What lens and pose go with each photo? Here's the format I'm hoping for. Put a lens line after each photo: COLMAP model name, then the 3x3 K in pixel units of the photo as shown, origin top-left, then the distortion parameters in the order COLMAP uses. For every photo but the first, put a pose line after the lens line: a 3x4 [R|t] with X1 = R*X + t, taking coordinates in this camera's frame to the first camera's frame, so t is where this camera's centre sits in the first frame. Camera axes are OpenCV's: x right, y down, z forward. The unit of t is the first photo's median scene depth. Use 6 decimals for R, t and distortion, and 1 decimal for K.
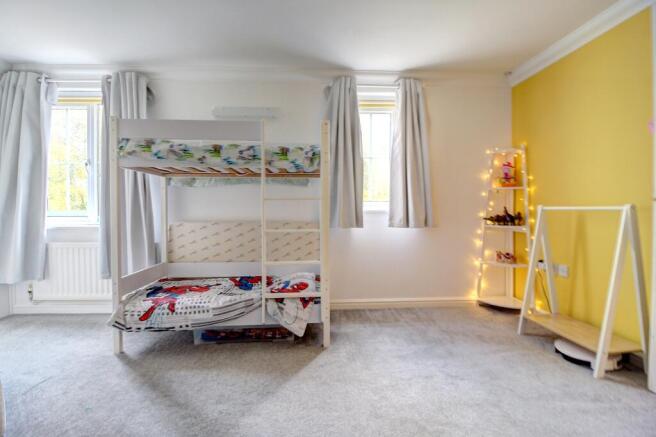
lens RADIAL K [[313.2, 0, 327.4], [0, 313.2, 220.6], [0, 0, 1]] dist [-0.001712, -0.000317]
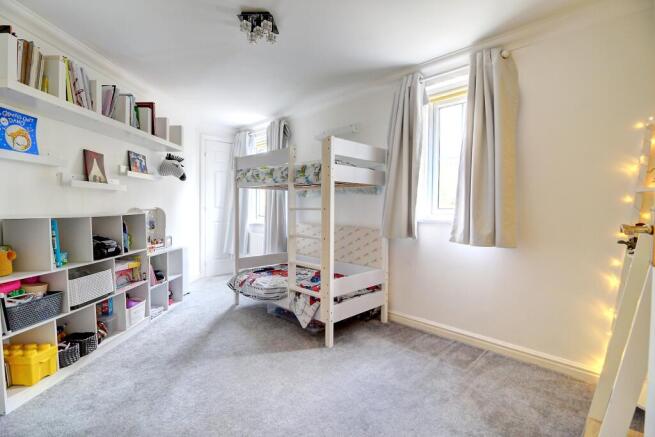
lens RADIAL K [[305.9, 0, 327.5], [0, 305.9, 218.5], [0, 0, 1]] dist [-0.000368, -0.000647]
pose [[0.662362, 0.034823, -0.748374, 0.601284], [-0.036463, 0.999234, 0.014223, -0.040772], [0.748296, 0.017867, 0.663124, 0.230350]]
